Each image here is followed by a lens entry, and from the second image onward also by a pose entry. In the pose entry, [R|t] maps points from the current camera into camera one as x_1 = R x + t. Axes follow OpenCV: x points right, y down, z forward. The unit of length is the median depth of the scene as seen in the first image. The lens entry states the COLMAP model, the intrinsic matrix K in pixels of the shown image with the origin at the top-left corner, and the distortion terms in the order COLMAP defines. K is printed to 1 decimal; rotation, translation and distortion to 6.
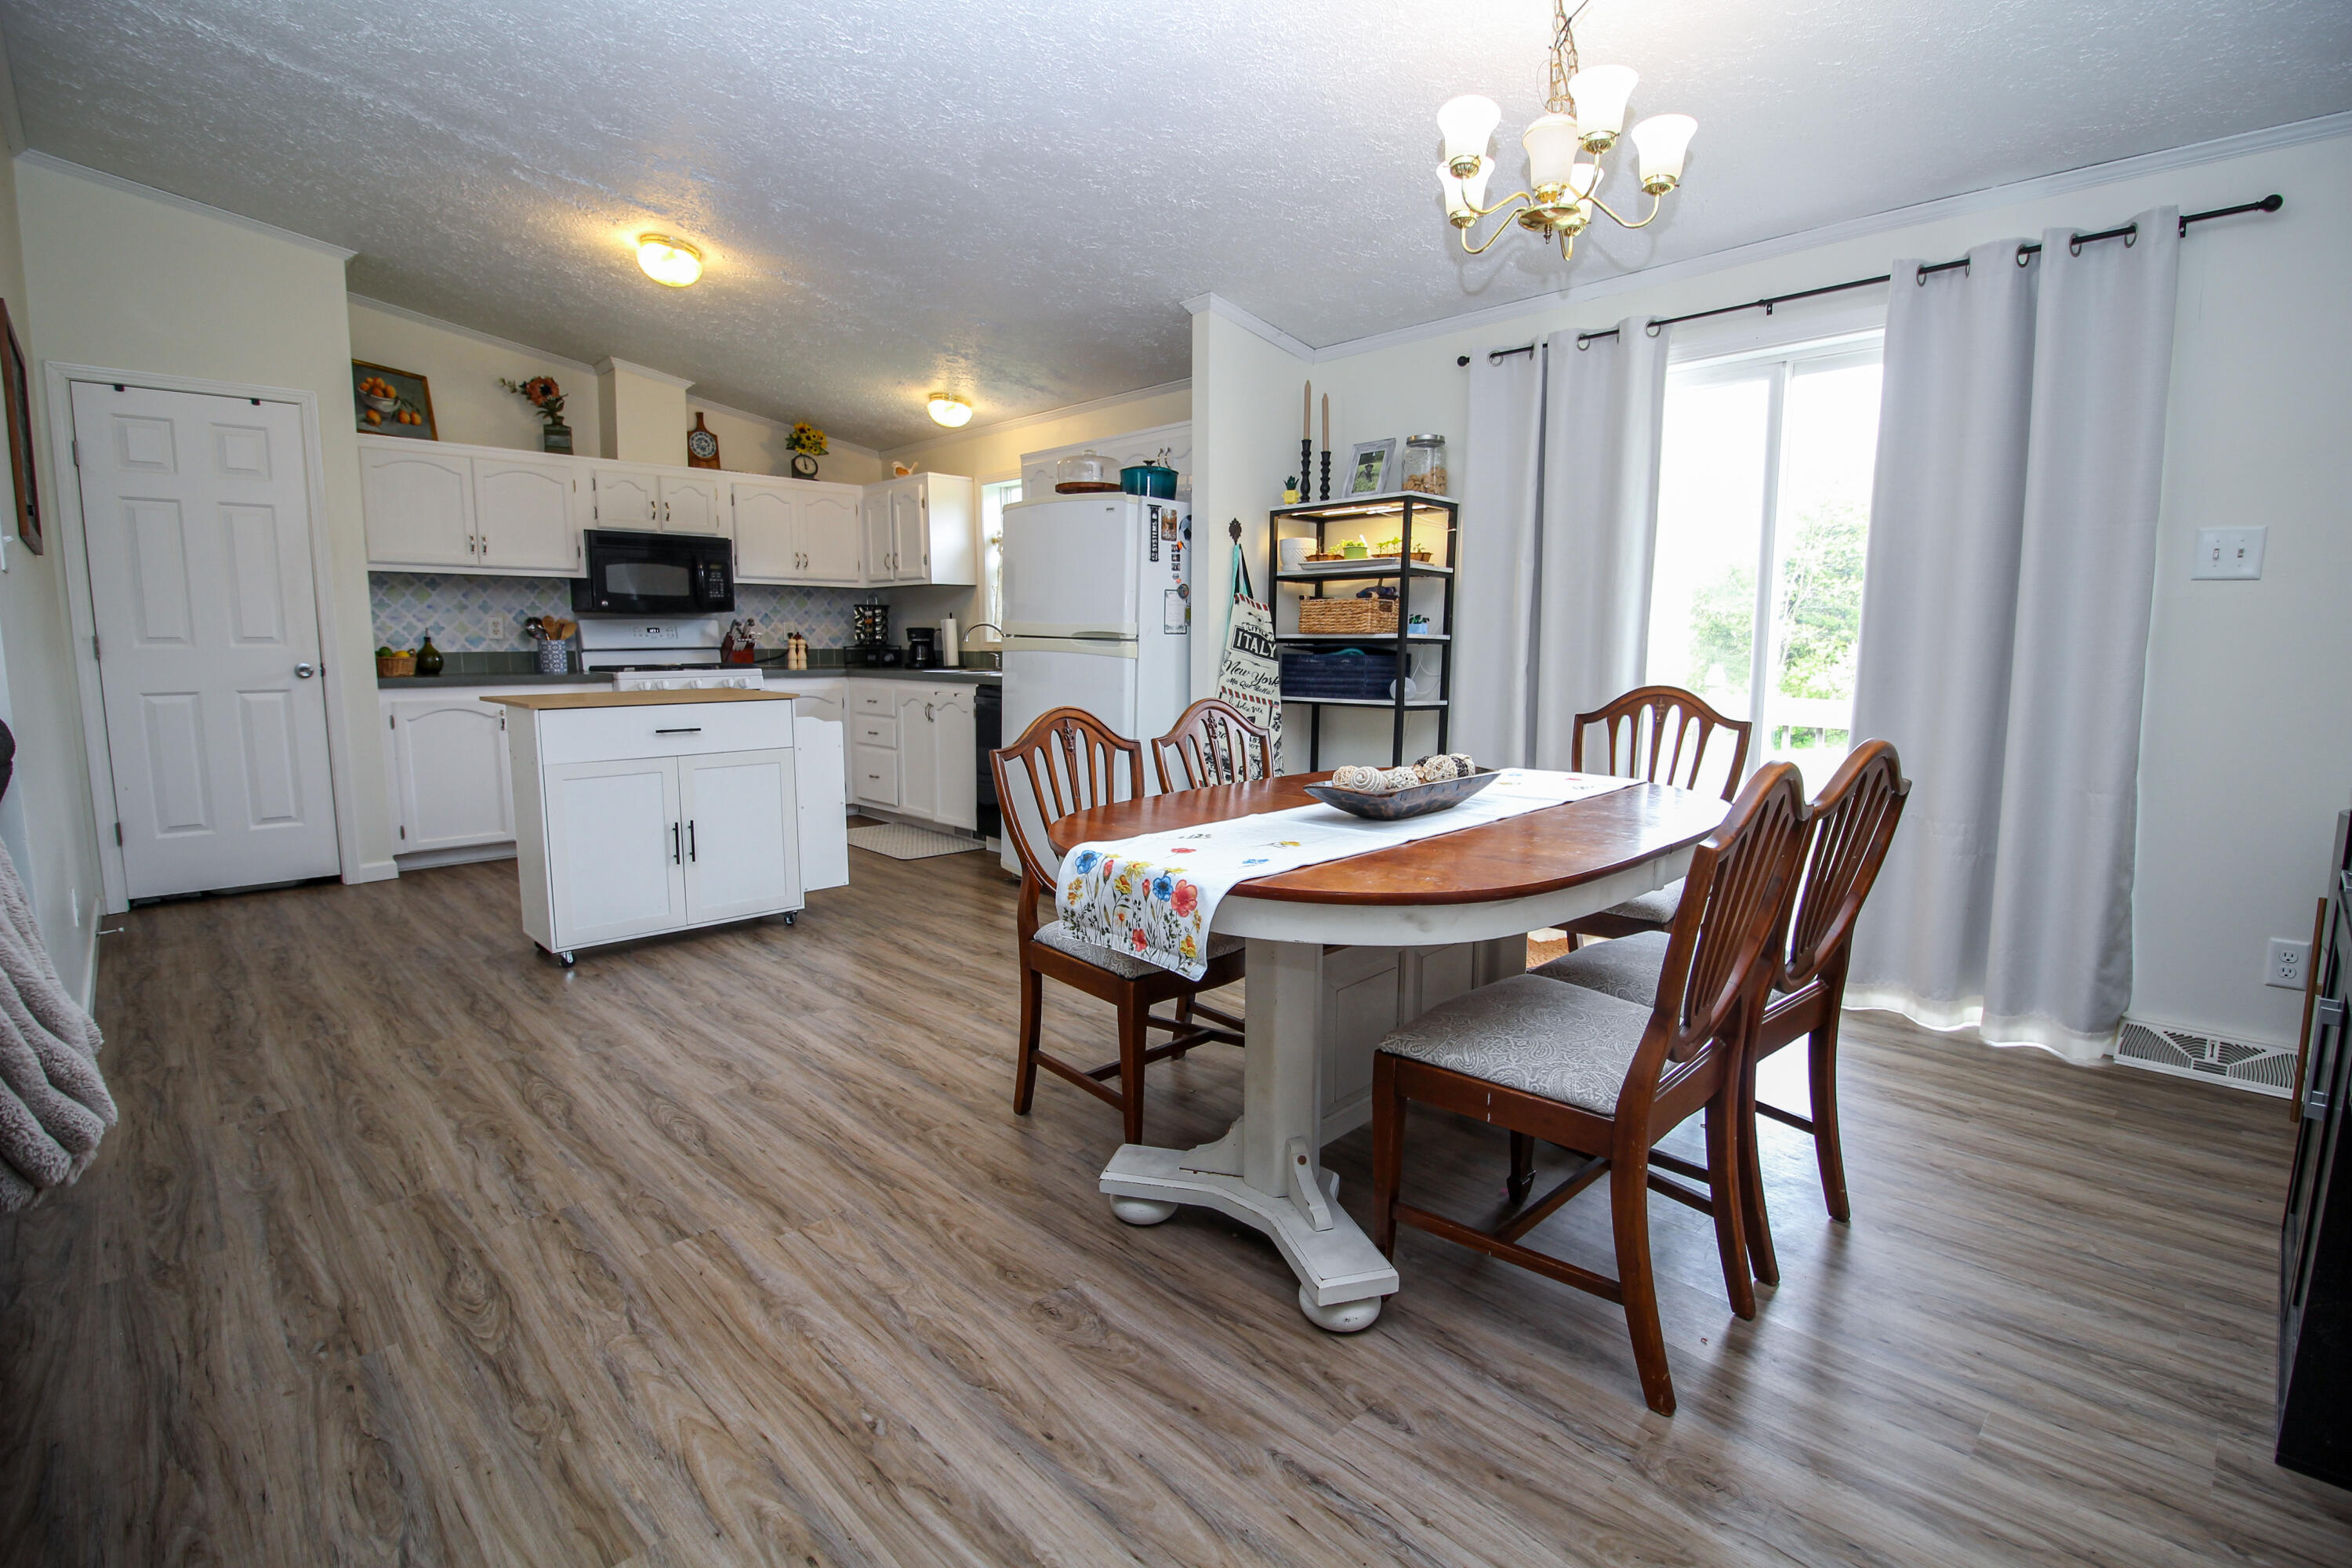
lens RADIAL K [[1091.0, 0, 1184.7], [0, 1091.0, 777.7], [0, 0, 1]] dist [0.000723, -0.012726]
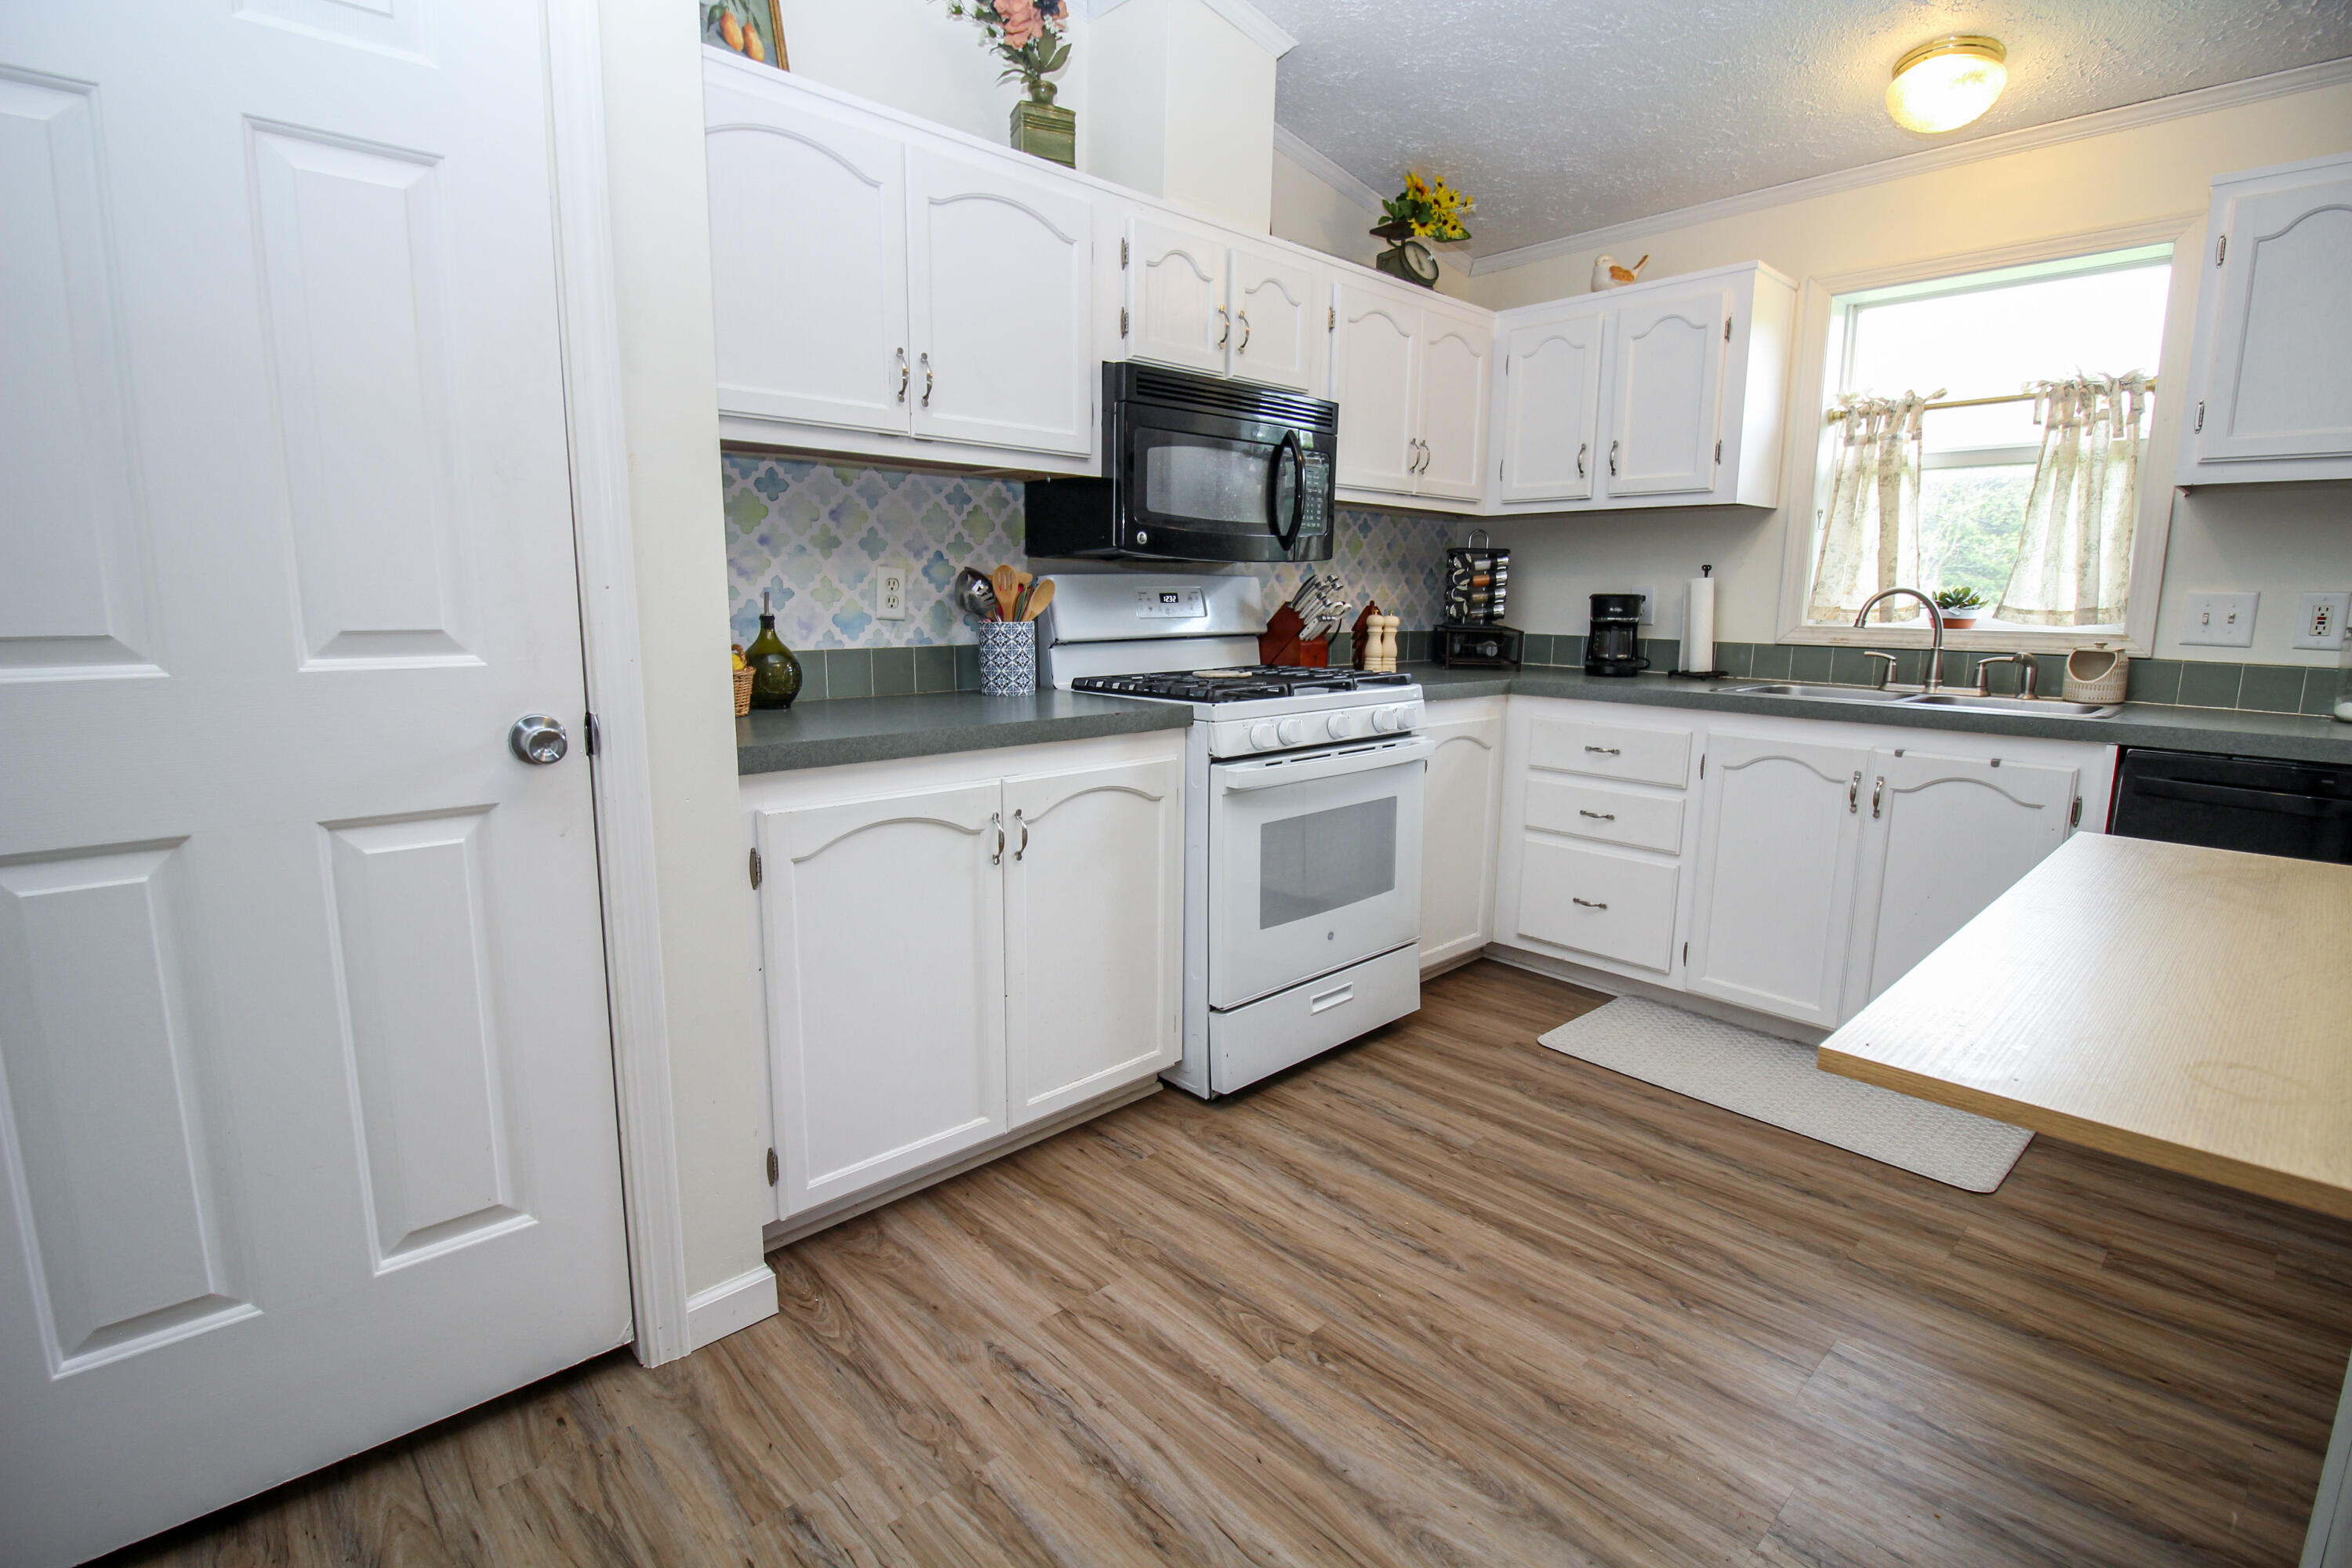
lens RADIAL K [[1091.0, 0, 1177.9], [0, 1091.0, 773.2], [0, 0, 1]] dist [0.000723, -0.012726]
pose [[0.999749, 0.010701, -0.019682, -0.673319], [-0.009976, 0.999281, 0.036583, -0.109777], [0.020060, -0.036377, 0.999137, 0.751695]]
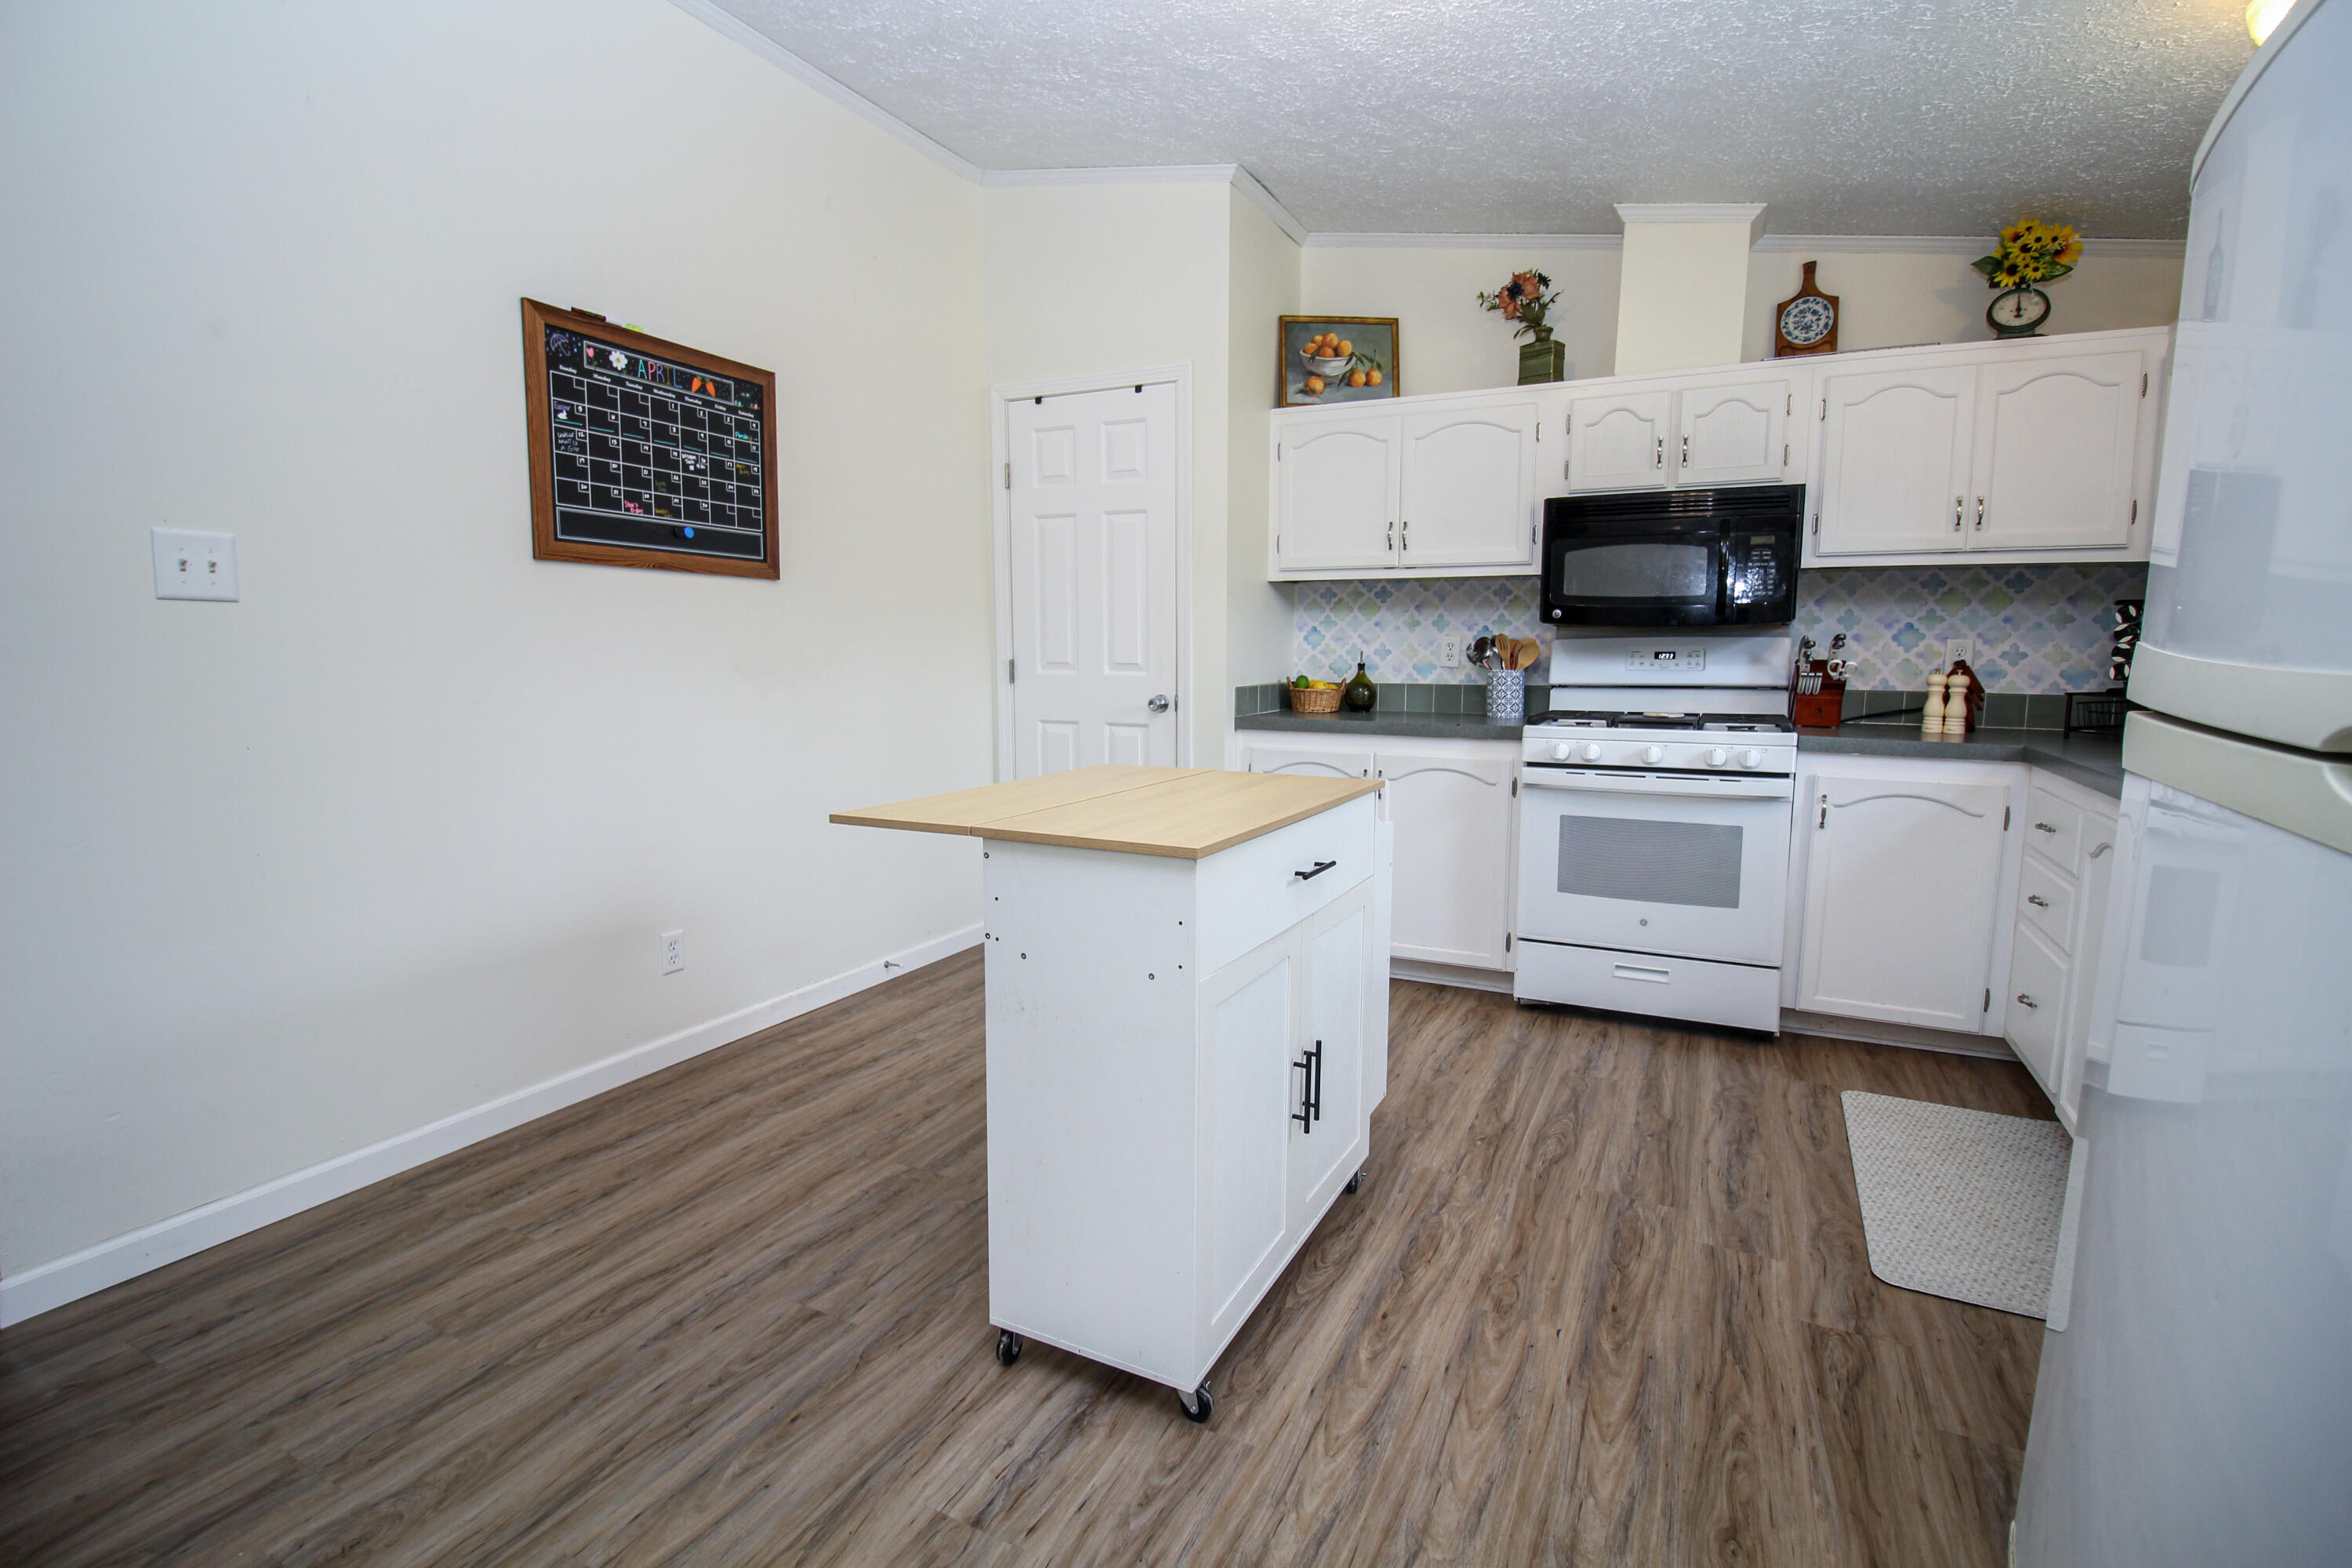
lens RADIAL K [[1091.0, 0, 1183.0], [0, 1091.0, 773.4], [0, 0, 1]] dist [0.000723, -0.012726]
pose [[0.331052, 0.108917, -0.937306, -0.008155], [-0.123634, 0.989760, 0.071345, -0.115420], [0.935478, 0.092264, 0.341128, 0.785888]]
